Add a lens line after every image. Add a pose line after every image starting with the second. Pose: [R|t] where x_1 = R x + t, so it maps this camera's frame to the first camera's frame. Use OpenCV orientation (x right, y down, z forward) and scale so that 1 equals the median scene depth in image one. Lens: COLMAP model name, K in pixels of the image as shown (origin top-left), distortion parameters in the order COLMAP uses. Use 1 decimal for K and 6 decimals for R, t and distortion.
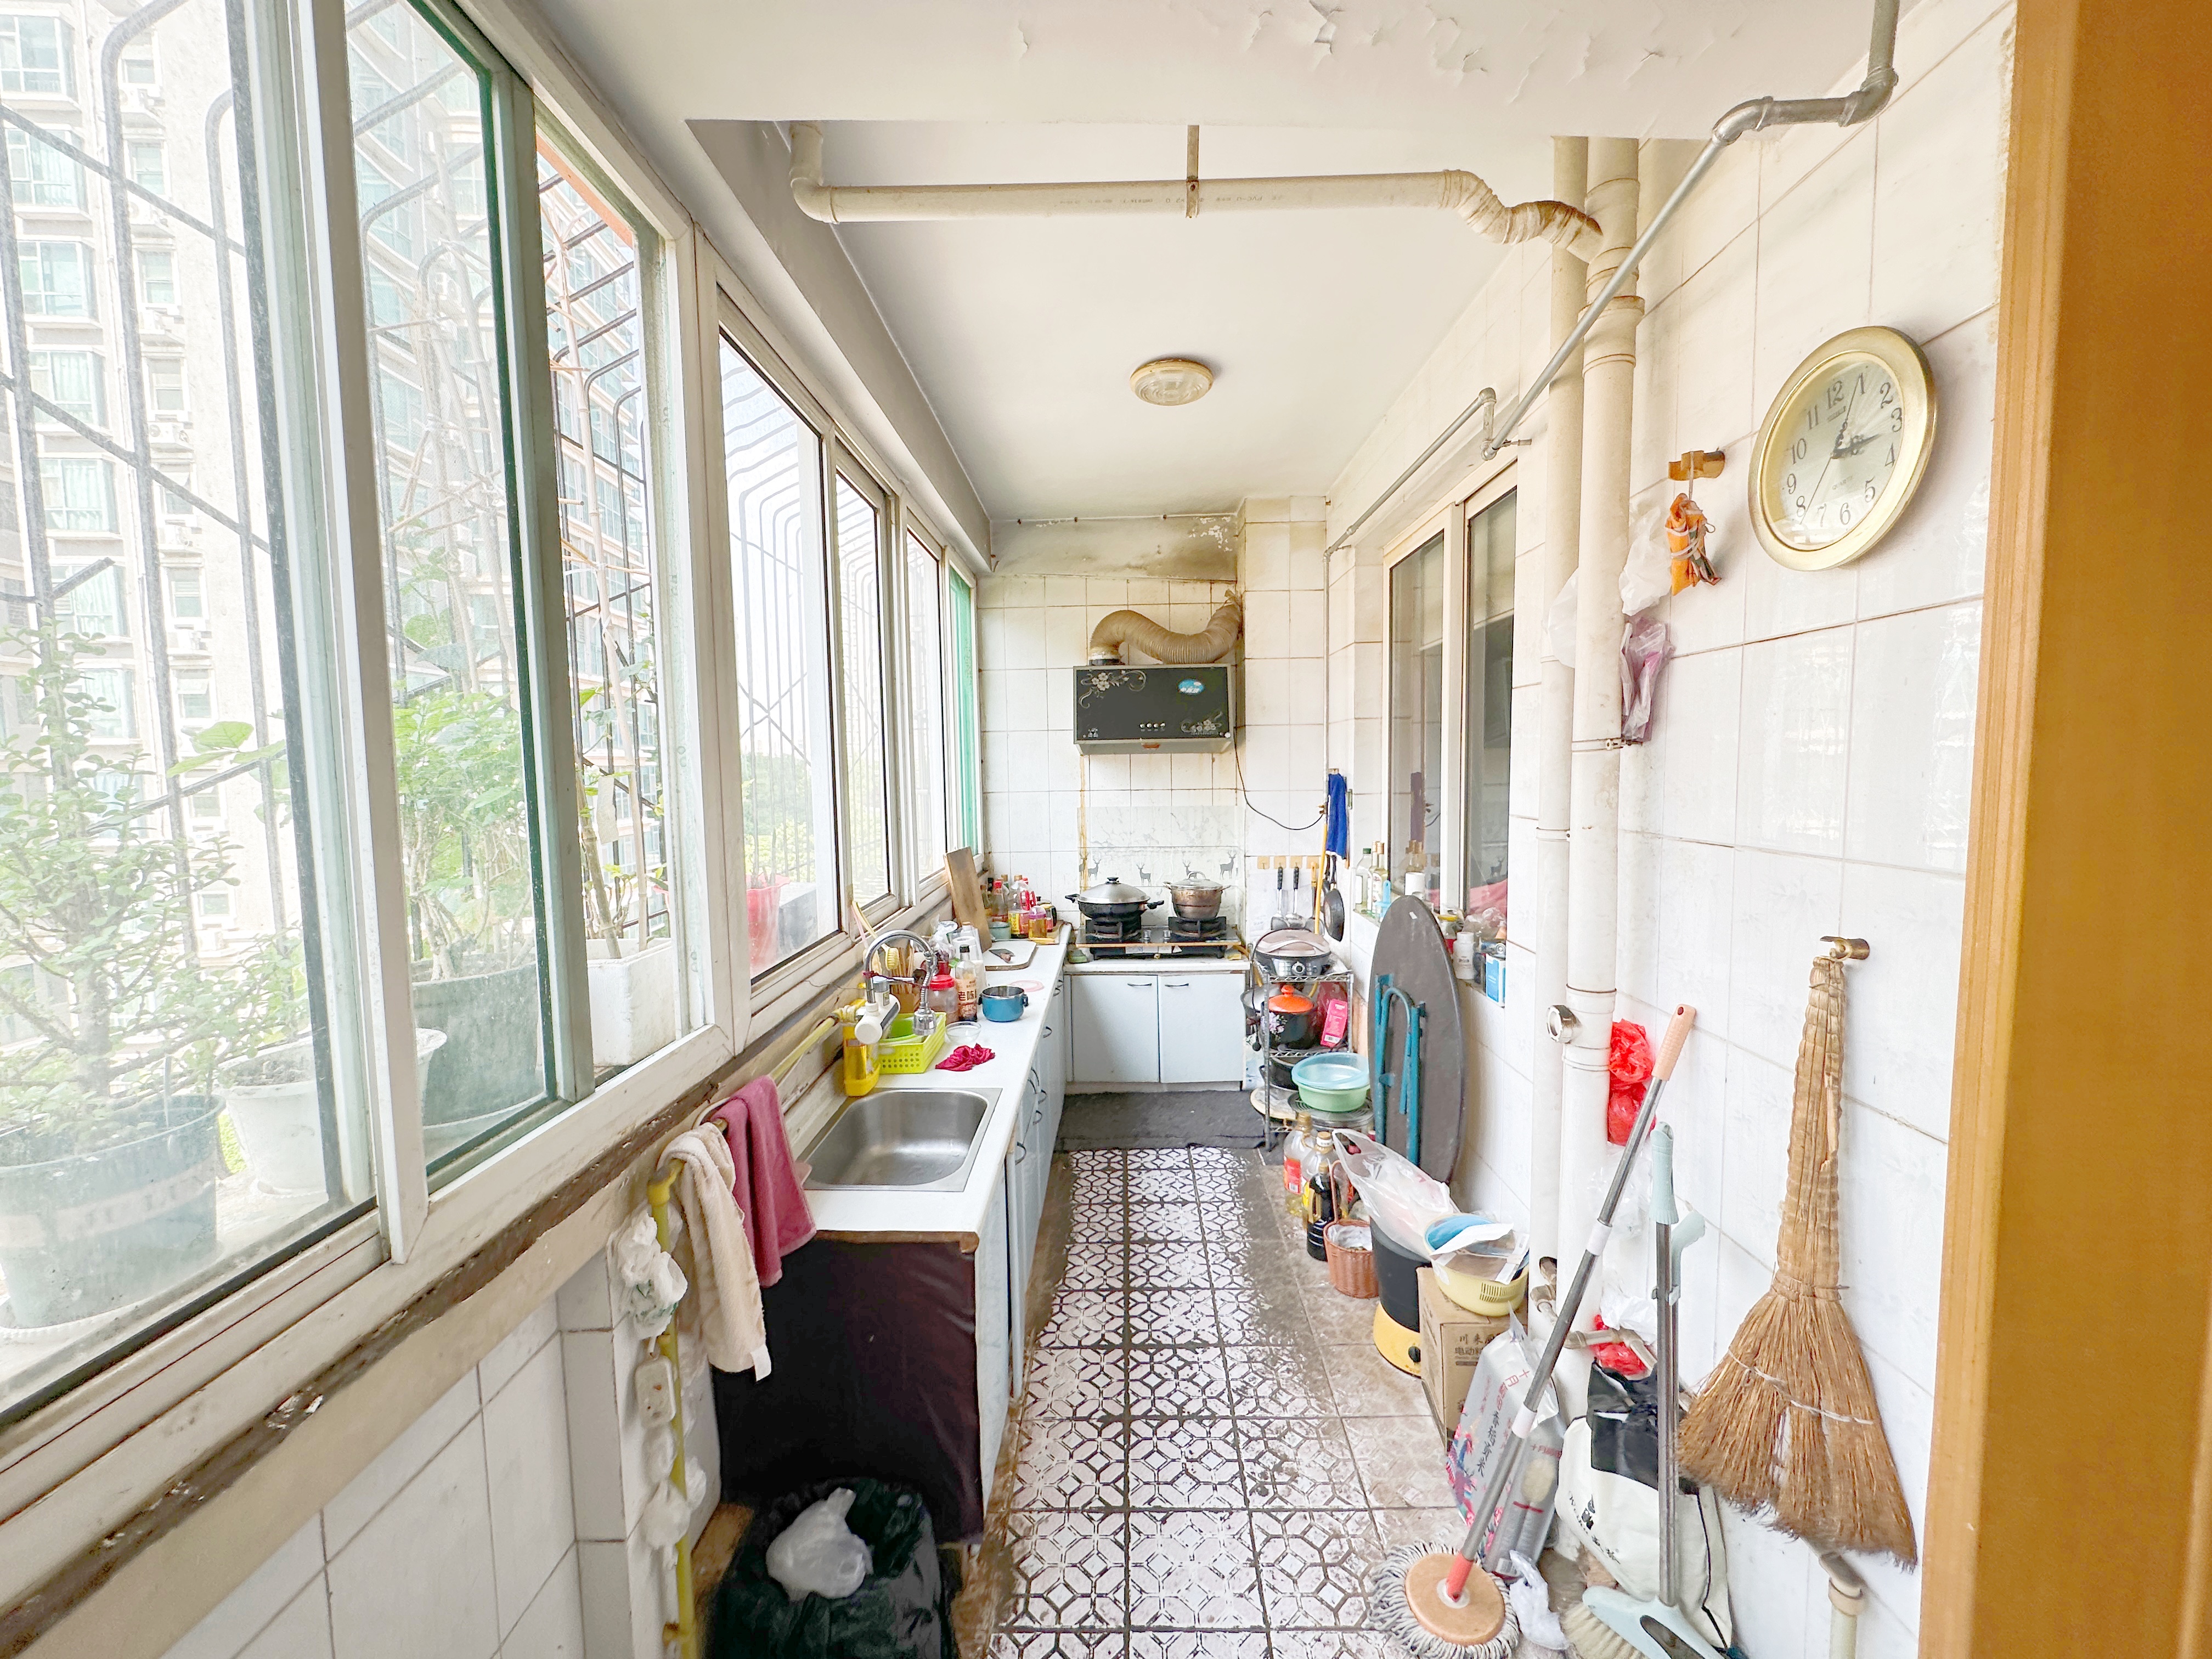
lens RADIAL K [[893.6, 0, 1109.4], [0, 893.6, 828.5], [0, 0, 1]] dist [0.000102, -0.000047]
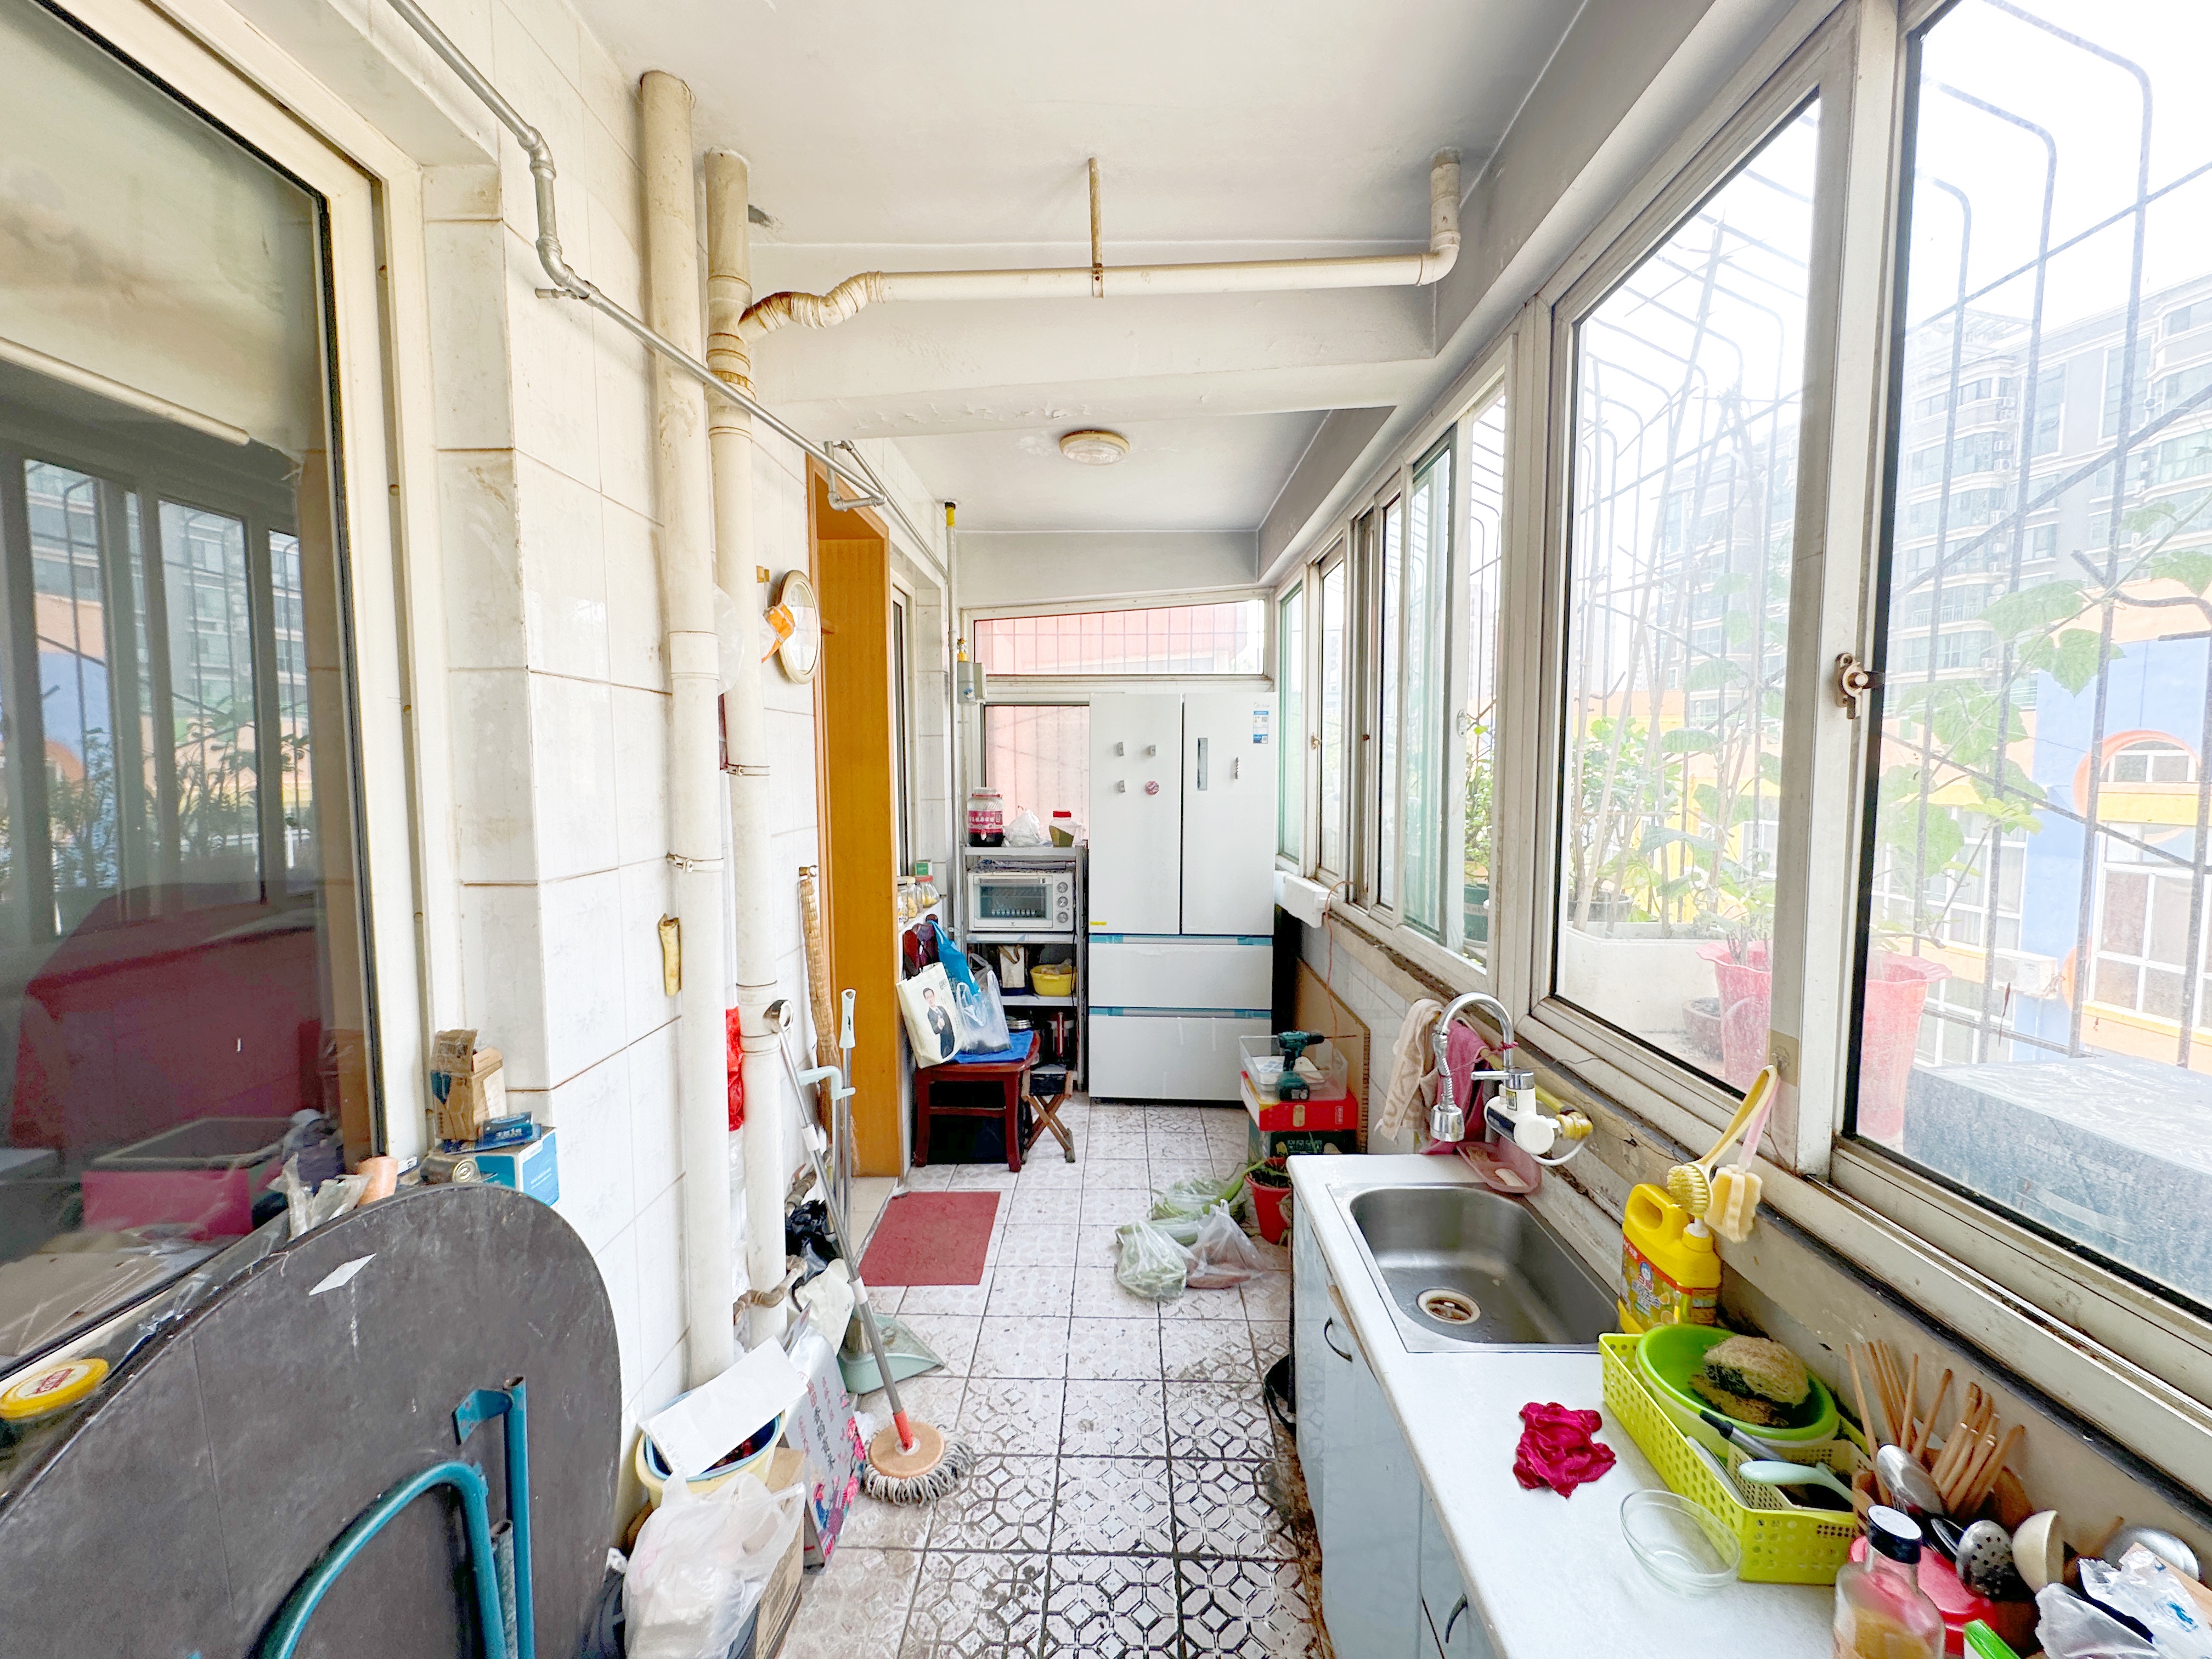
lens RADIAL K [[893.6, 0, 1101.3], [0, 893.6, 827.0], [0, 0, 1]] dist [0.000102, -0.000047]
pose [[-0.999790, 0.019844, 0.005038, 0.078813], [0.020365, 0.989246, 0.144839, -0.152253], [-0.002109, 0.144911, -0.989442, 1.826731]]
